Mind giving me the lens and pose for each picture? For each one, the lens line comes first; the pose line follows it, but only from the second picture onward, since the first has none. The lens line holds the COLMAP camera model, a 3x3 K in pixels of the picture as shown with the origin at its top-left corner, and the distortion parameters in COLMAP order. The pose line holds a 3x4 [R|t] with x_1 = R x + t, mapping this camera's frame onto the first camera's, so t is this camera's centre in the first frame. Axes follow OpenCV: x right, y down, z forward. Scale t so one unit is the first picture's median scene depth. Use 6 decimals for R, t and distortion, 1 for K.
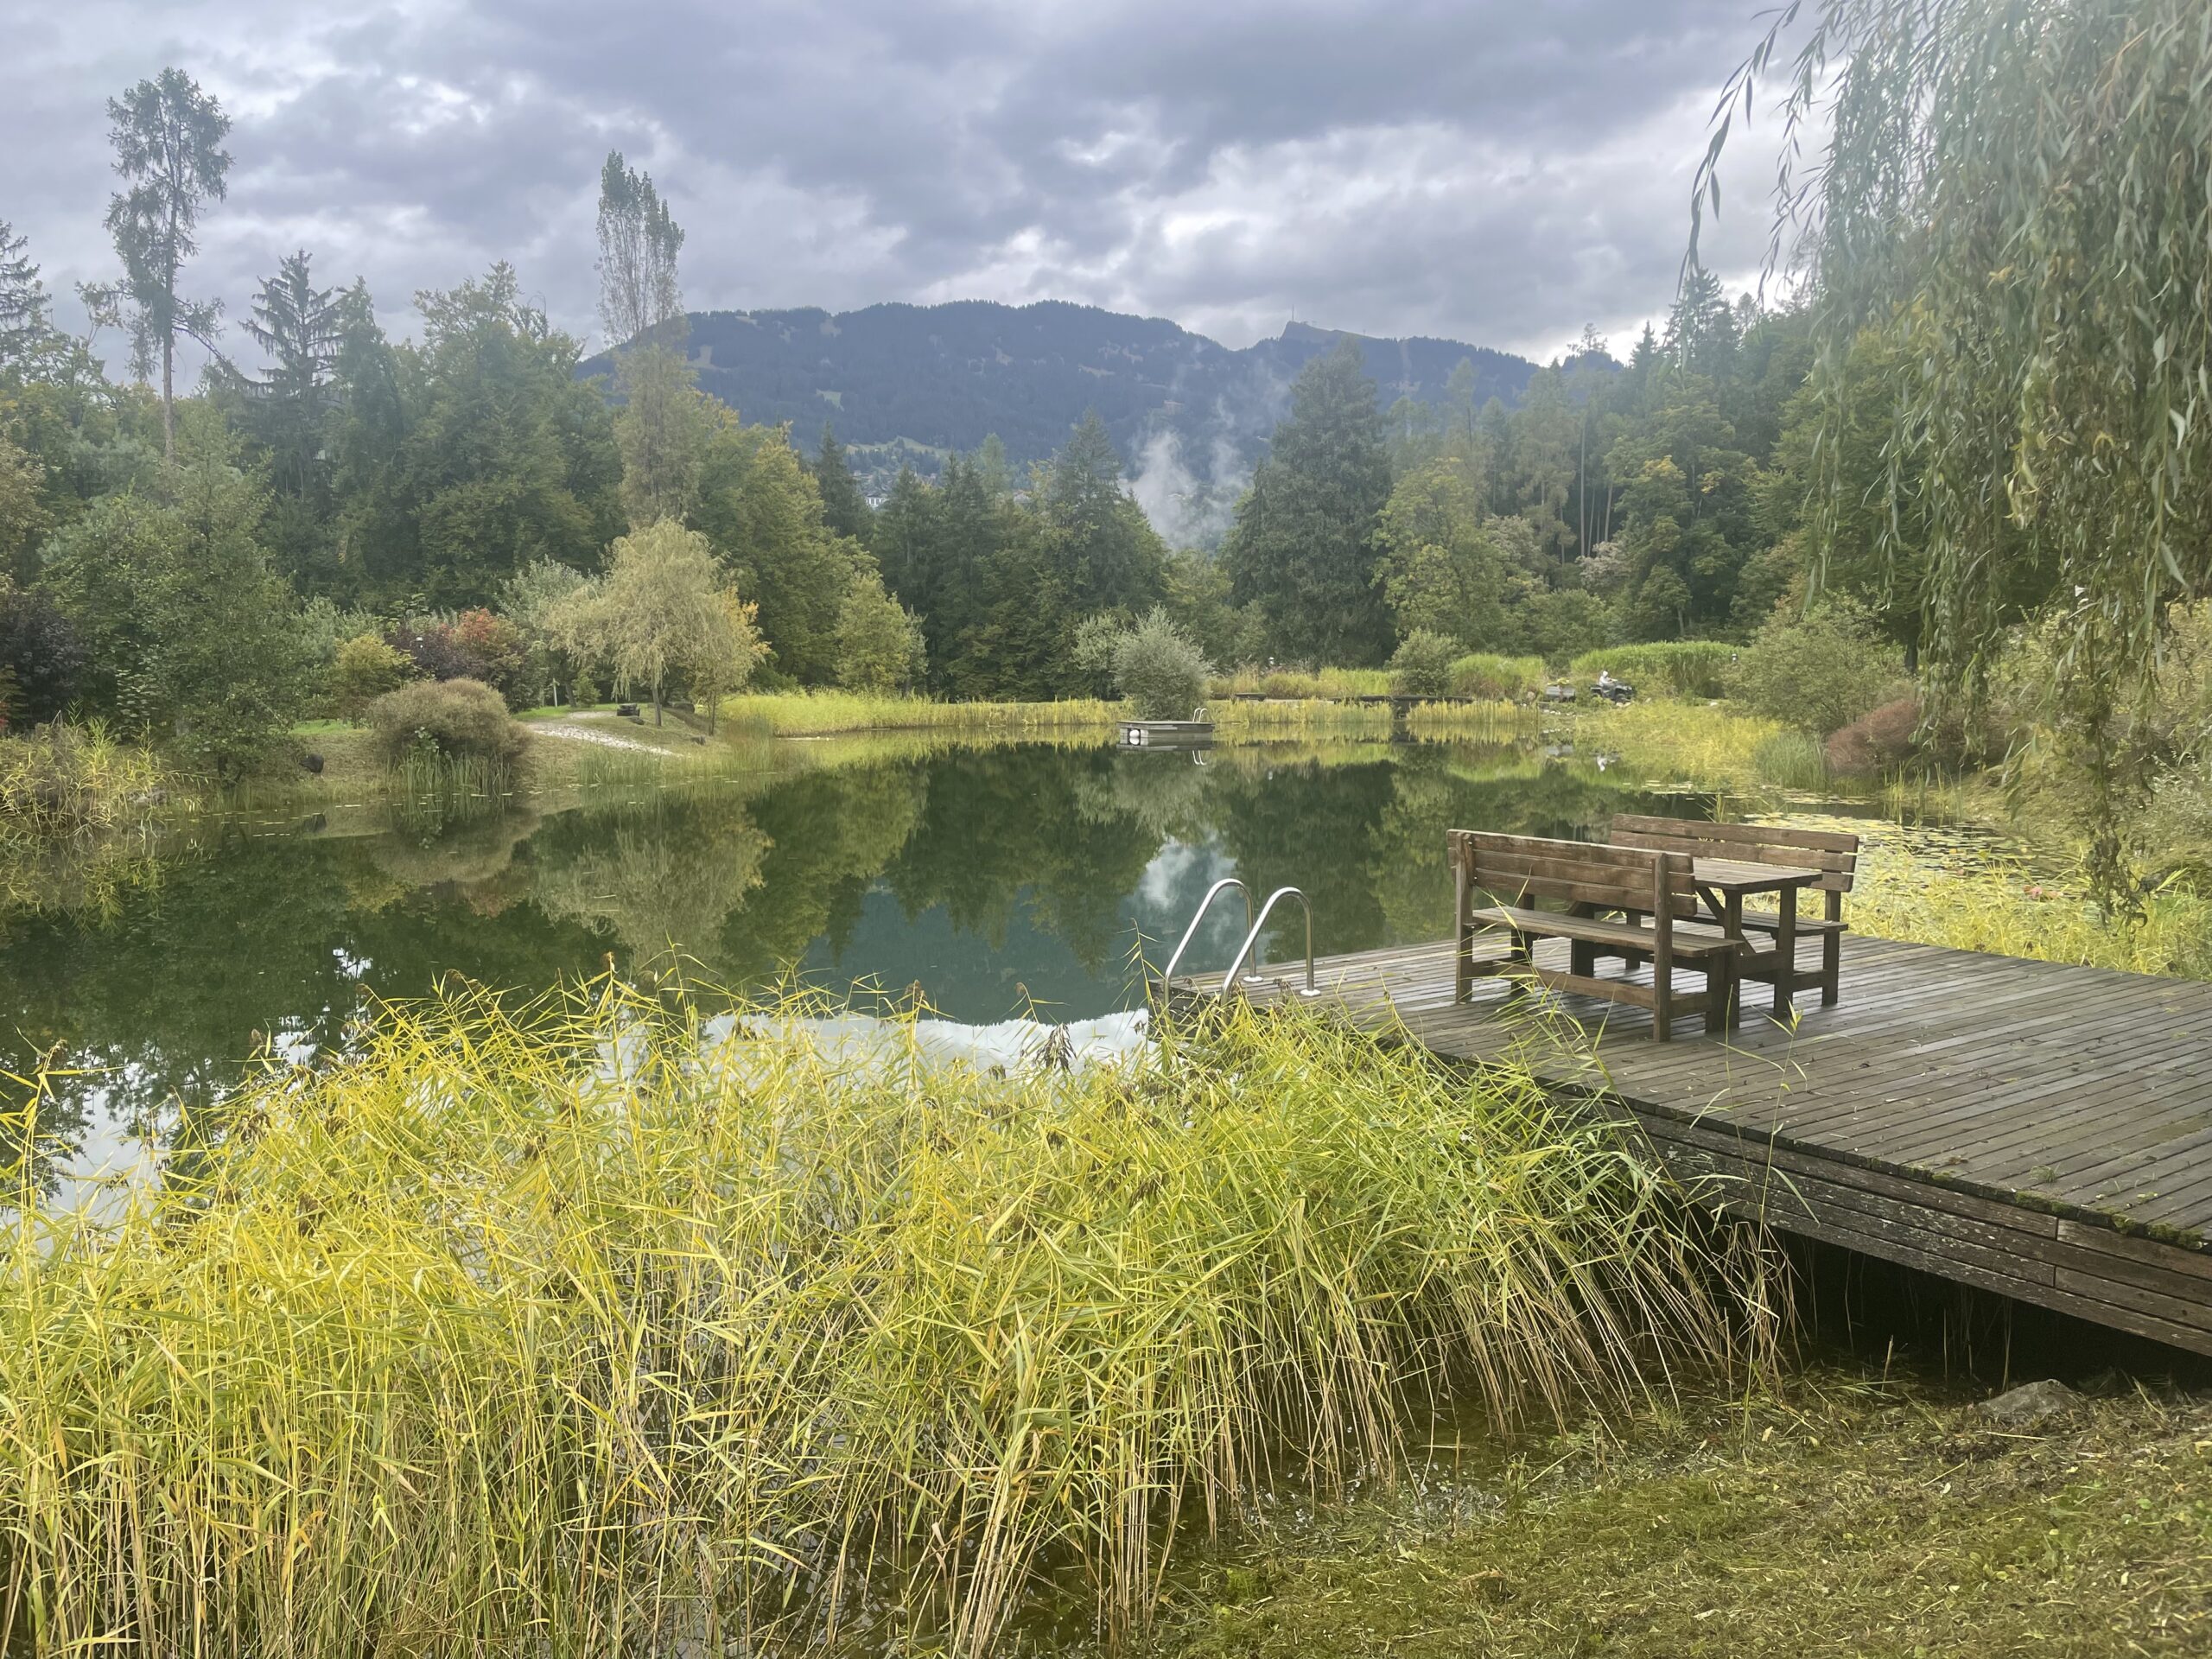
lens RADIAL K [[1667.6, 0, 1085.2], [0, 1667.6, 842.9], [0, 0, 1]] dist [0.084001, -0.113543]
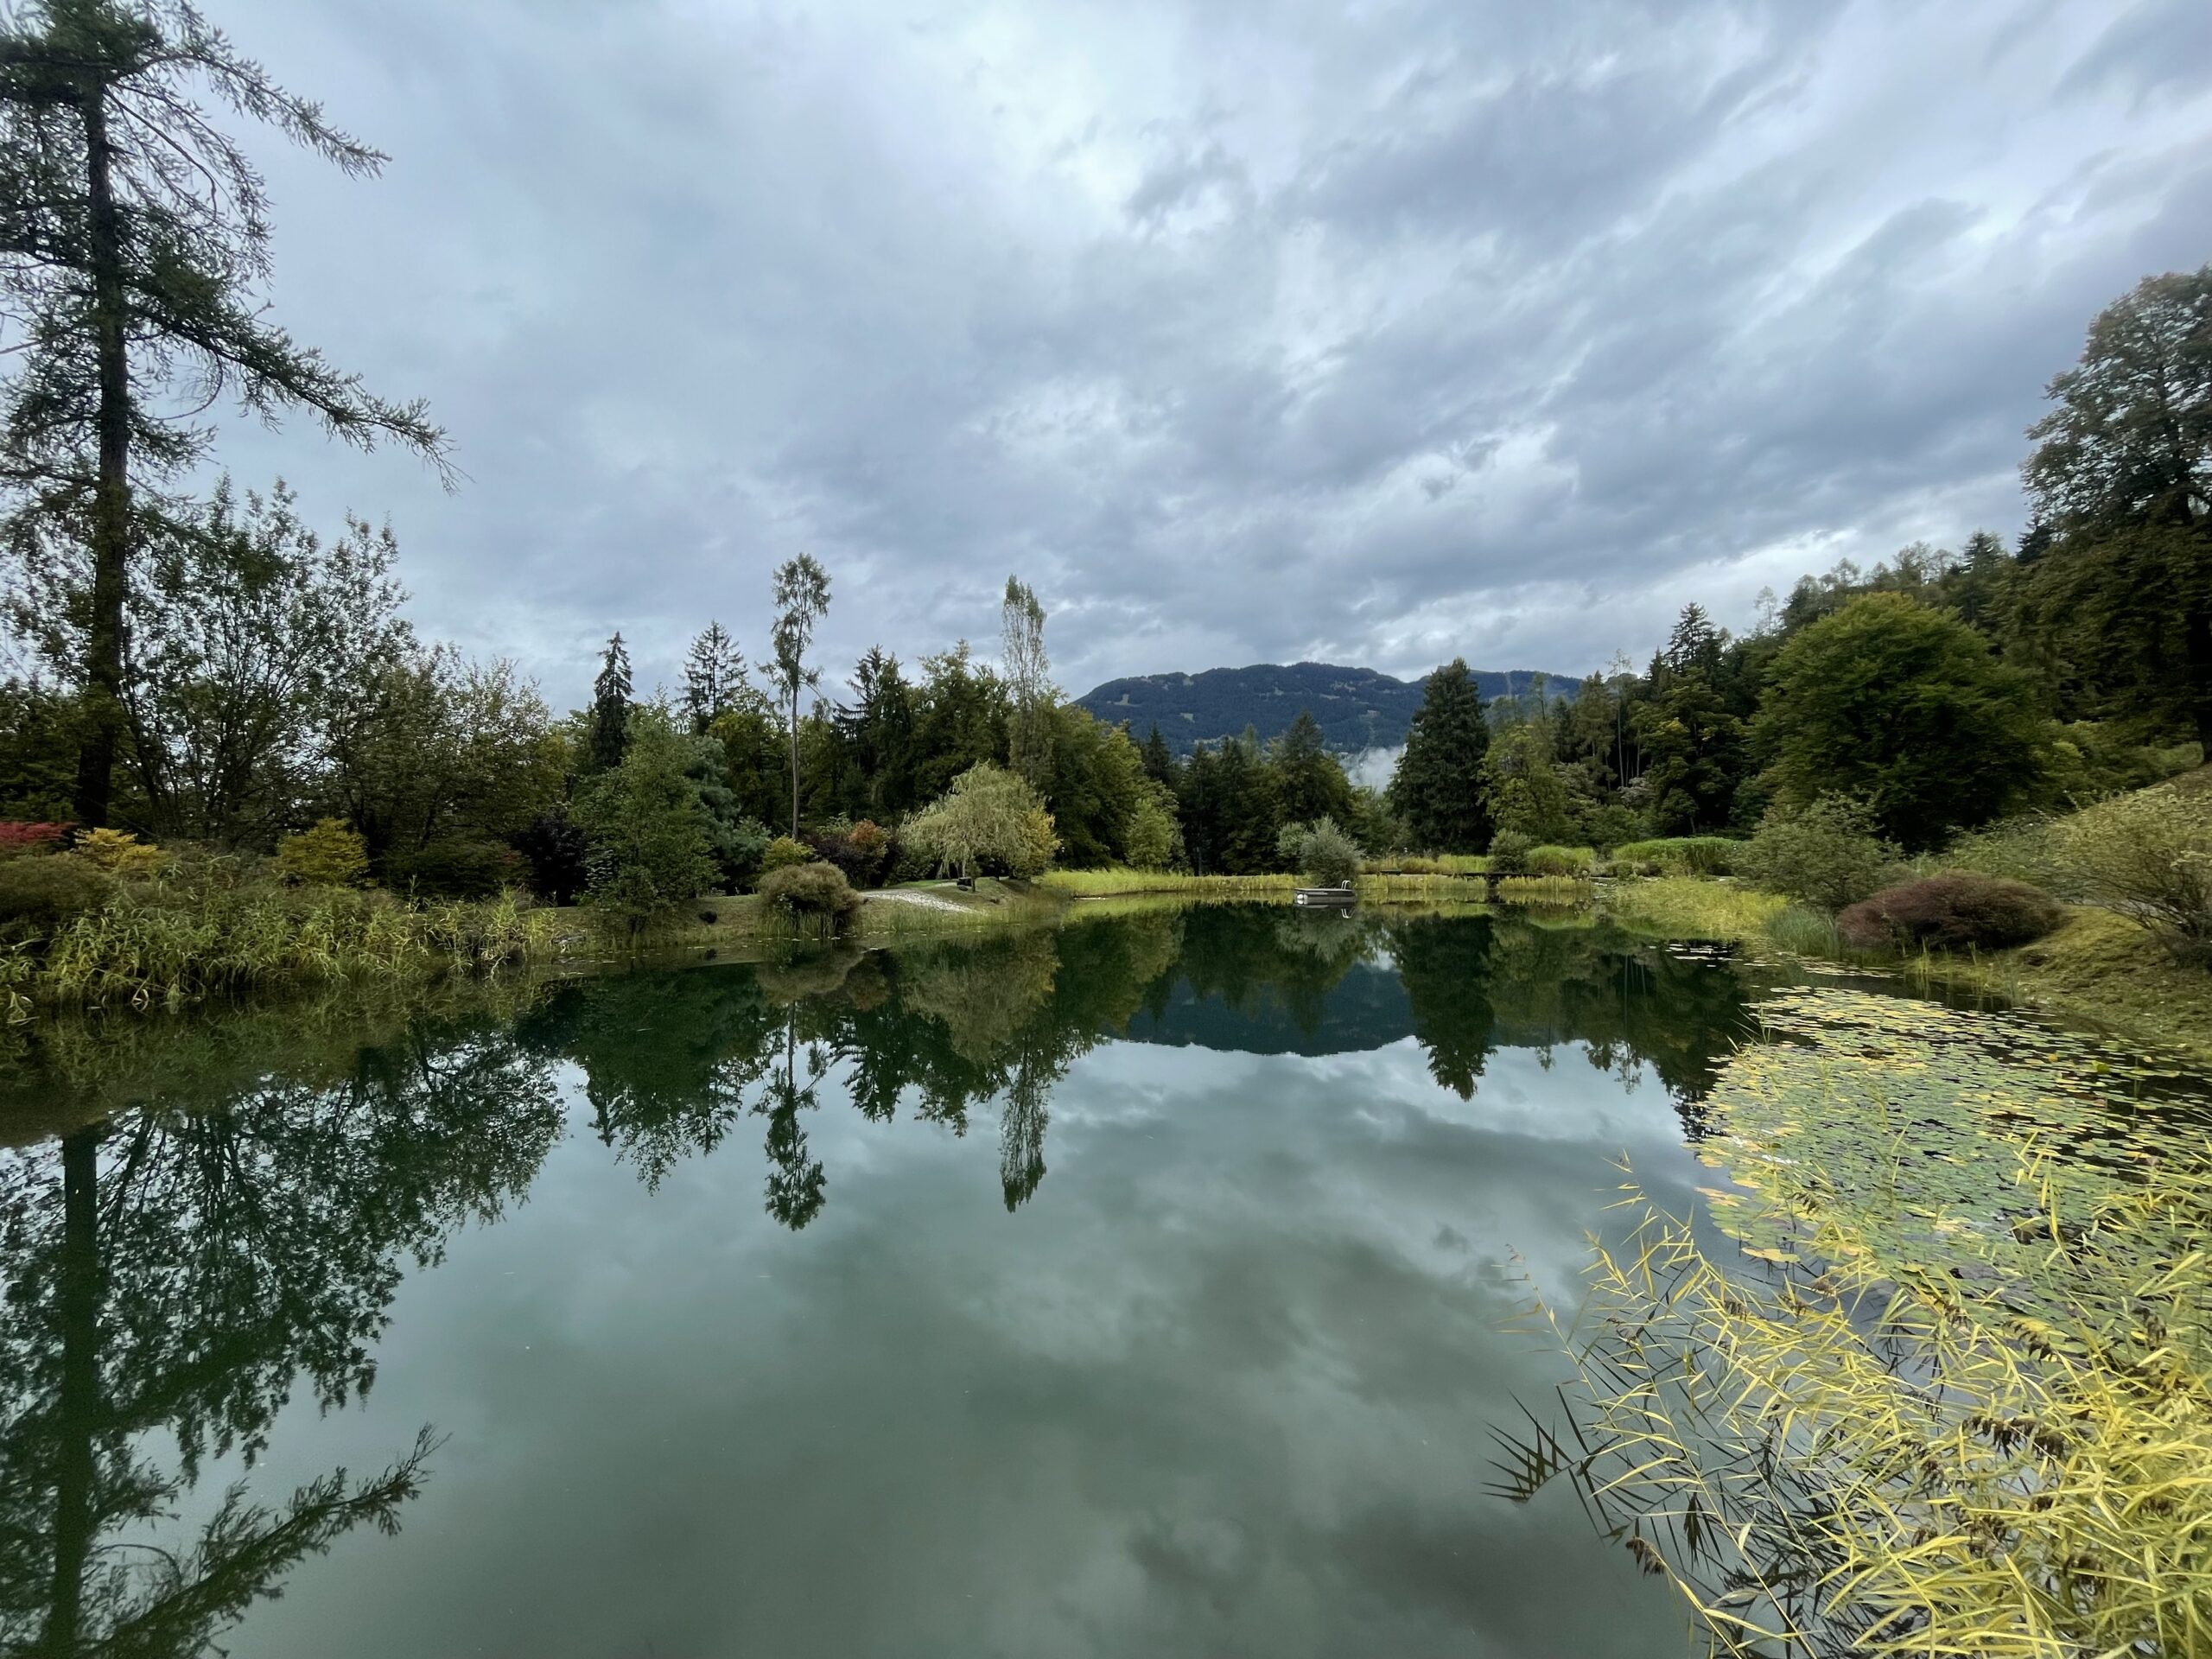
lens RADIAL K [[893.3, 0, 1104.6], [0, 893.3, 828.0], [0, 0, 1]] dist [-0.003745, 0.000517]
pose [[0.969926, -0.009924, -0.243199, 0.043670], [-0.023006, 0.990958, -0.132188, -0.012262], [0.242311, 0.133808, 0.960927, 0.123683]]
